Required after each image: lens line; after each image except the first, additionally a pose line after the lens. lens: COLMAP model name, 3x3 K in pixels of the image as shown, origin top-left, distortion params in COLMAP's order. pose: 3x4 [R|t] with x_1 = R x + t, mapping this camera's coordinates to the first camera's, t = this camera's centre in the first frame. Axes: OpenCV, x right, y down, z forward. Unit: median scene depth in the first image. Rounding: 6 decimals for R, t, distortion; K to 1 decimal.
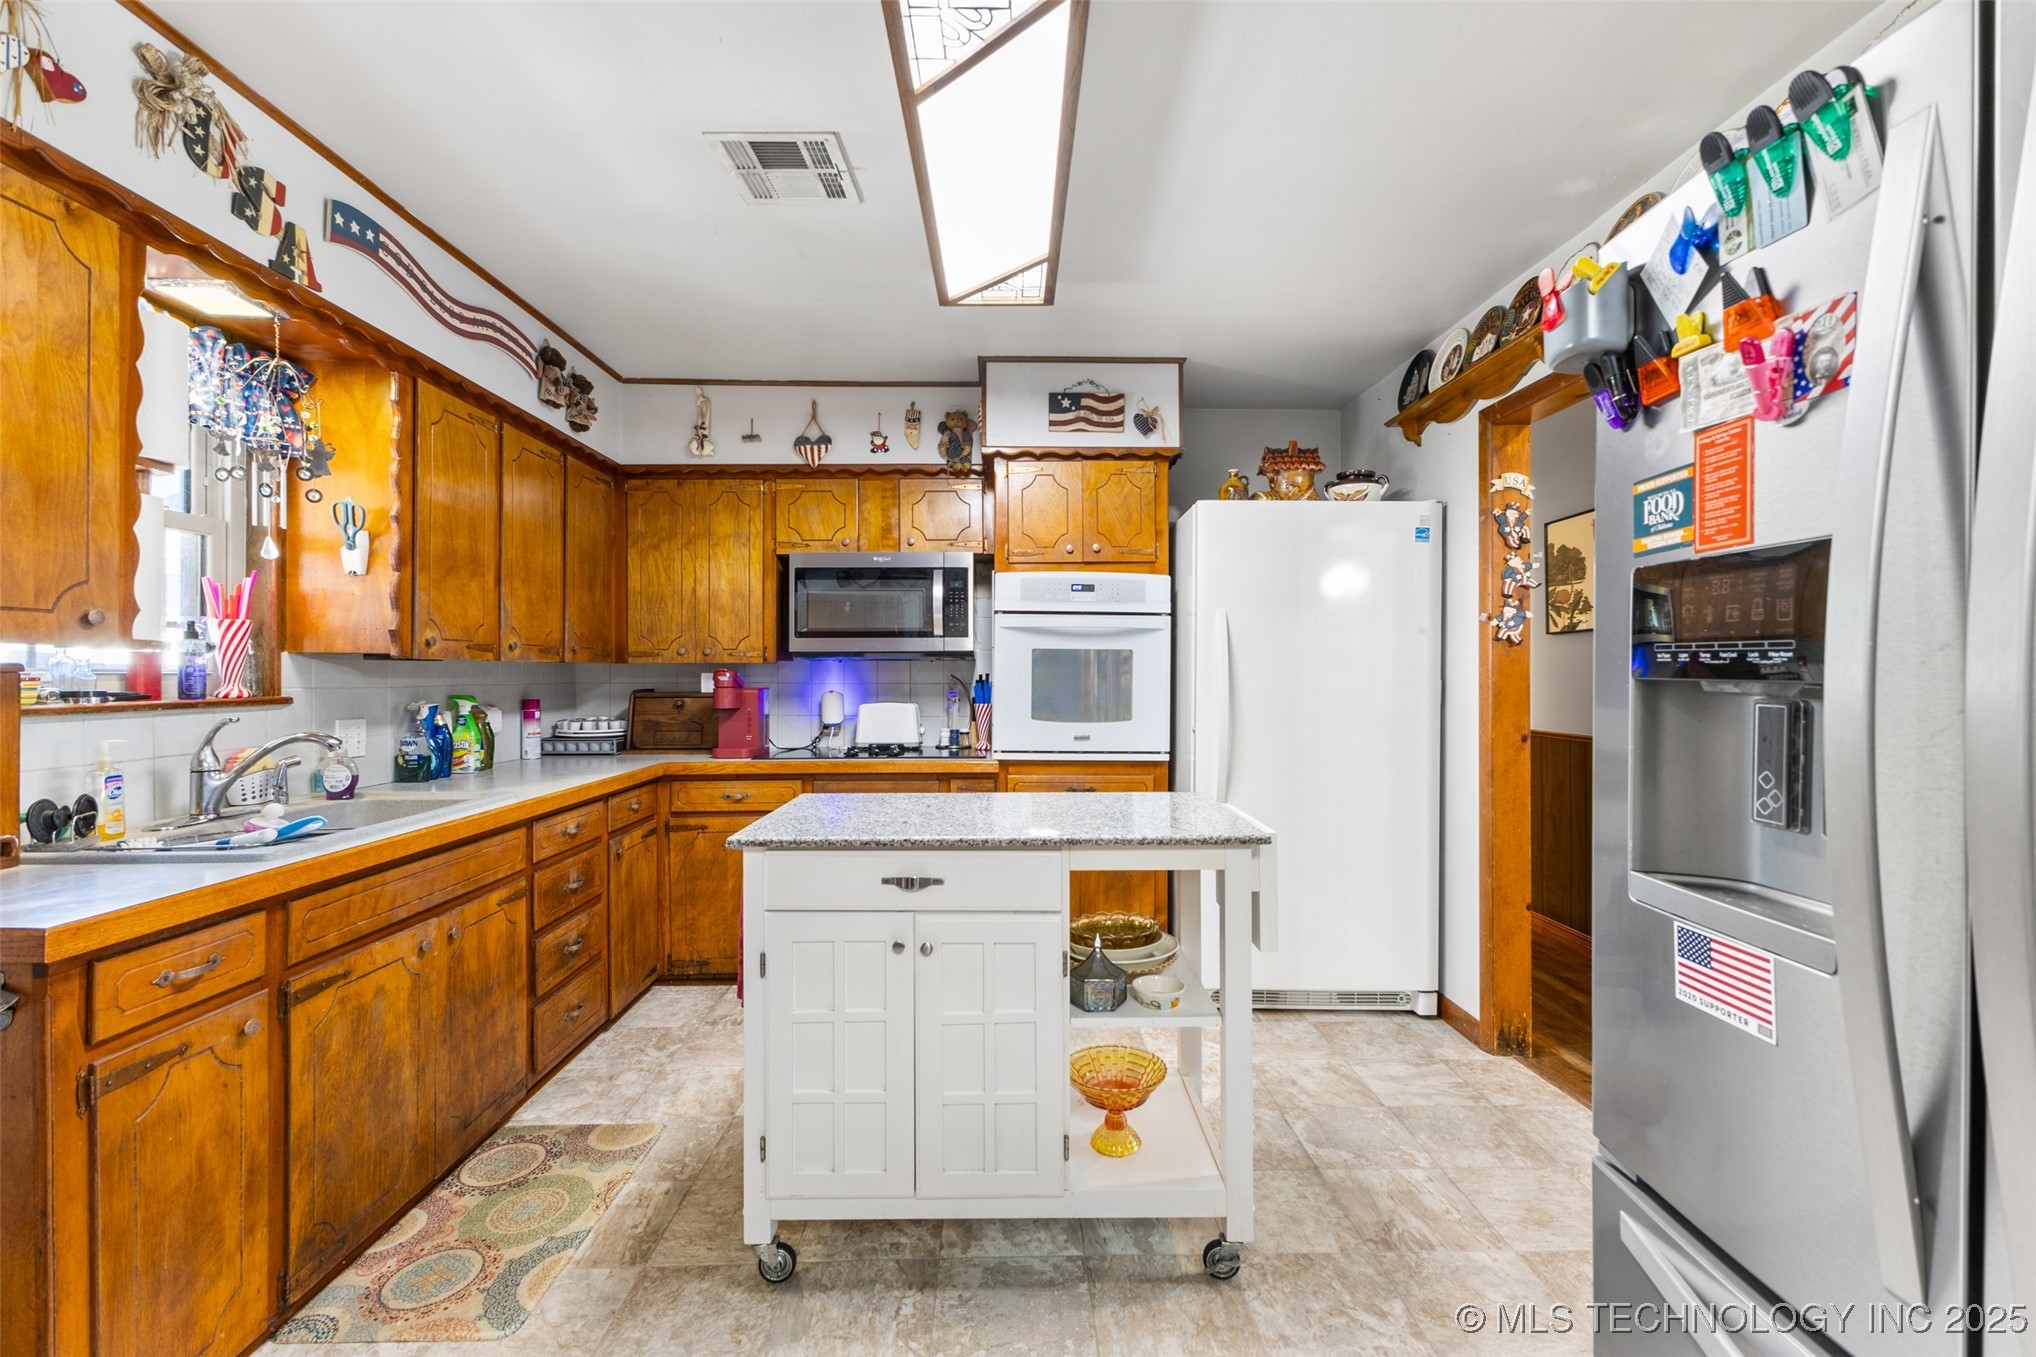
lens RADIAL K [[876.1, 0, 1017.6], [0, 876.1, 676.2], [0, 0, 1]] dist [0.010650, -0.002374]
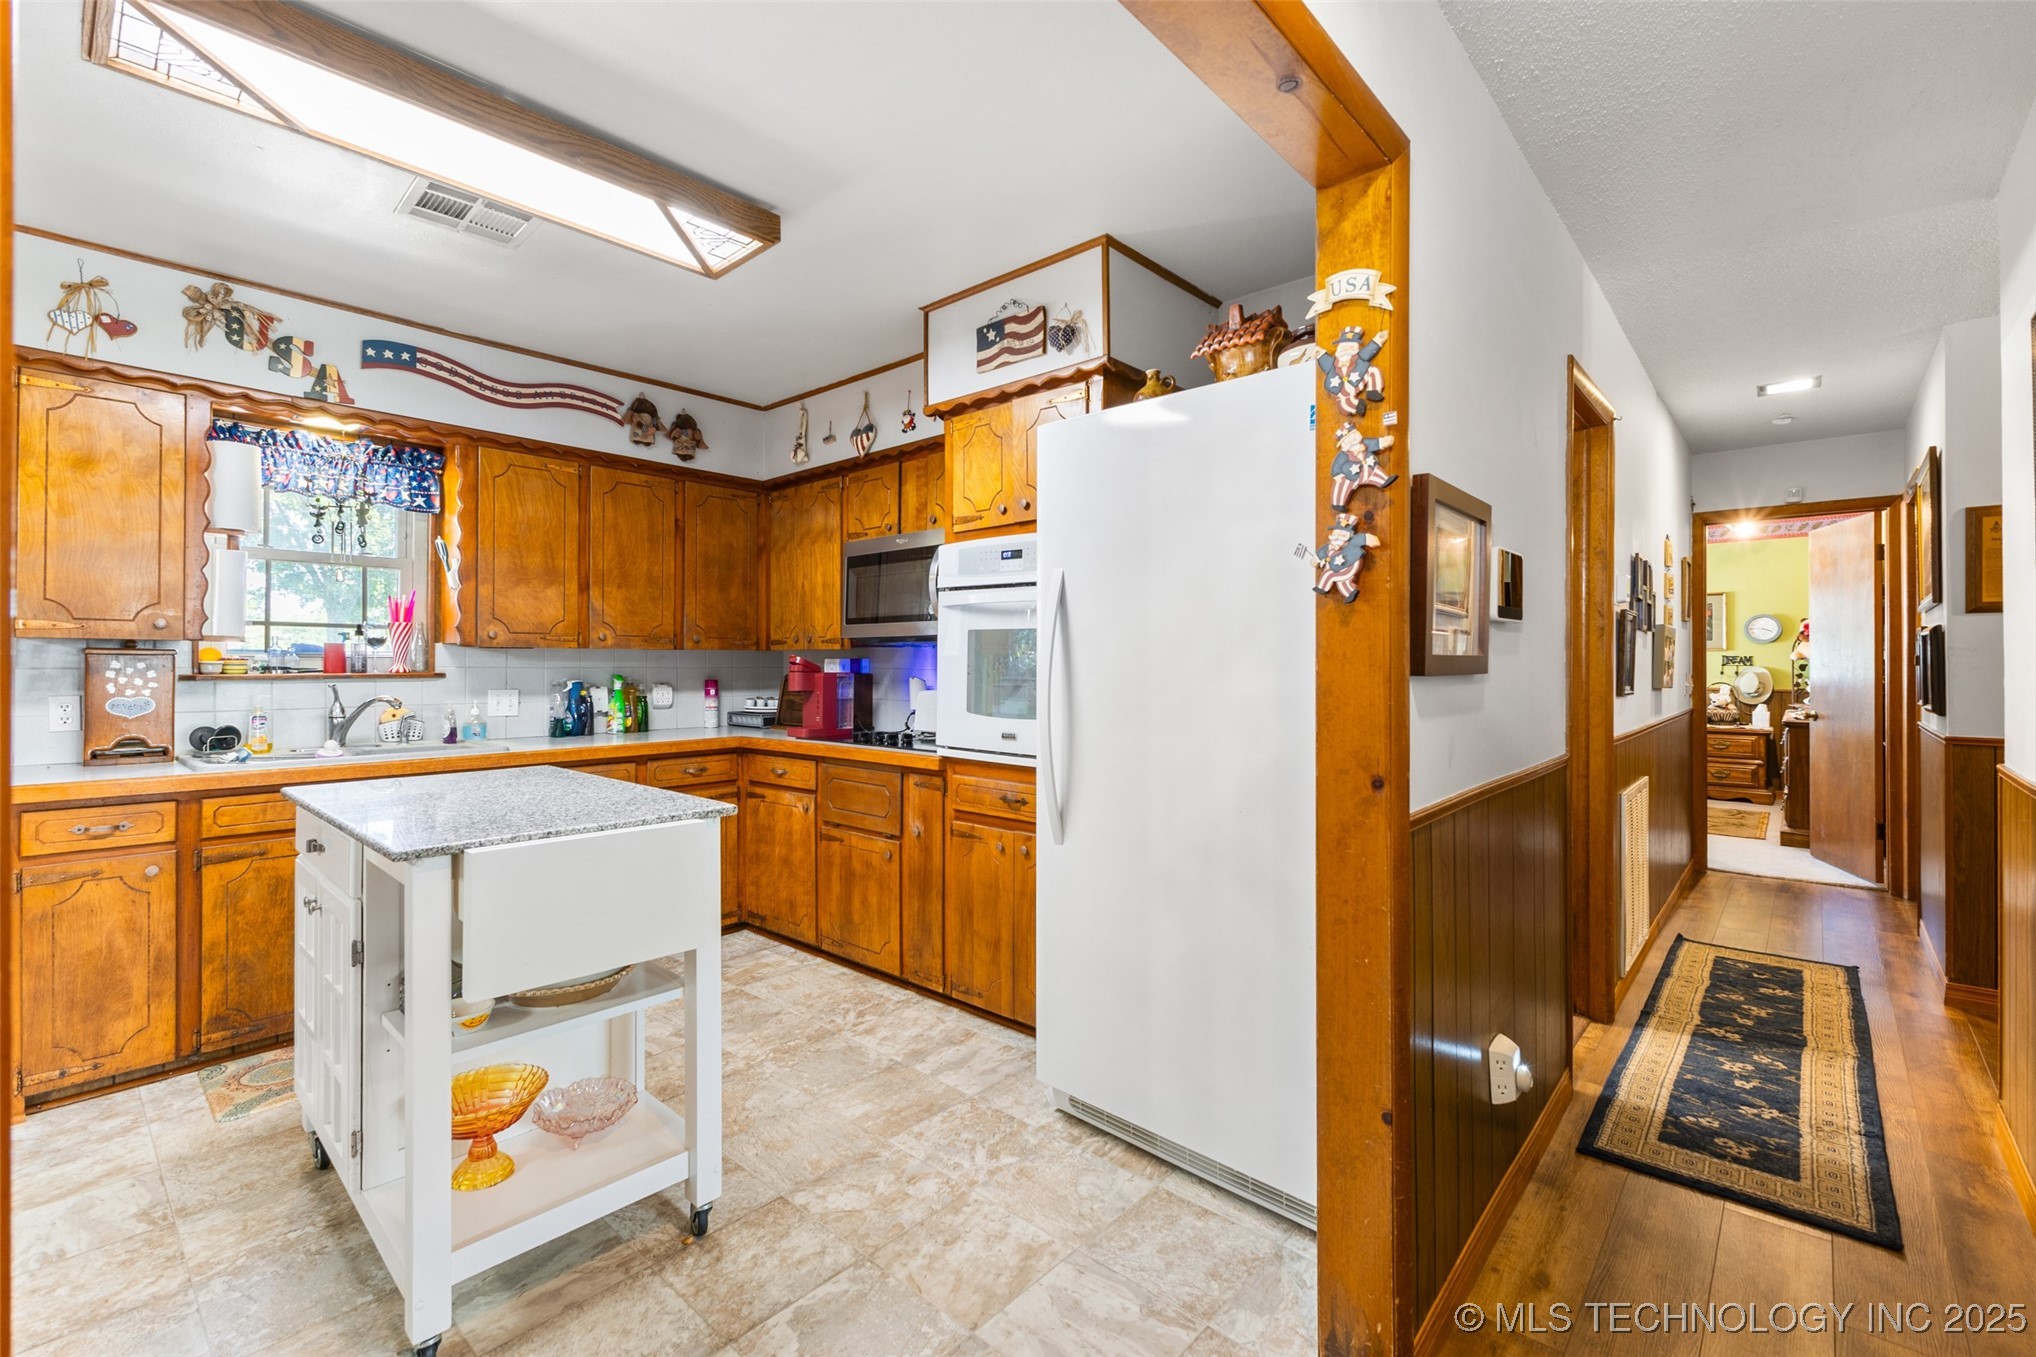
lens RADIAL K [[876.1, 0, 1012.6], [0, 876.1, 665.0], [0, 0, 1]] dist [0.010650, -0.002374]
pose [[0.731280, 0.004523, -0.682063, 0.840010], [-0.006192, 0.999981, -0.000008, 0.003613], [0.682049, 0.004229, 0.731294, 0.527361]]
